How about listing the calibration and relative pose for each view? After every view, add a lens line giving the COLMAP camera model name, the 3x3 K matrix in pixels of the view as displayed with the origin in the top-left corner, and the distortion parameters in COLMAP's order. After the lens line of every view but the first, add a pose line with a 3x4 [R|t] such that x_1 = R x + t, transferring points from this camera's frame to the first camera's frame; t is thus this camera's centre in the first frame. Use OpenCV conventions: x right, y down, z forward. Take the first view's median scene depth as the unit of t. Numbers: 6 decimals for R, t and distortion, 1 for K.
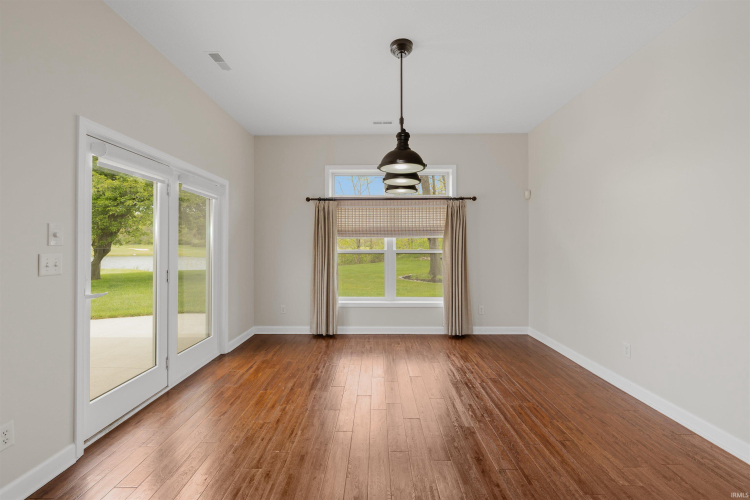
lens RADIAL K [[316.0, 0, 374.9], [0, 316.0, 243.9], [0, 0, 1]] dist [0.001806, 0.000099]
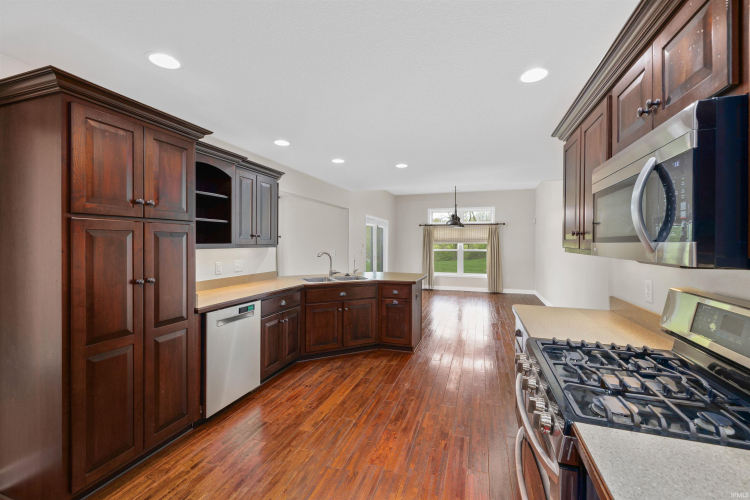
lens RADIAL K [[316.0, 0, 374.9], [0, 316.0, 243.9], [0, 0, 1]] dist [0.001806, 0.000099]
pose [[0.952359, 0.005834, -0.304925, 0.149243], [-0.002268, 0.999925, 0.012048, -0.042660], [0.304972, -0.010782, 0.952300, -1.127312]]
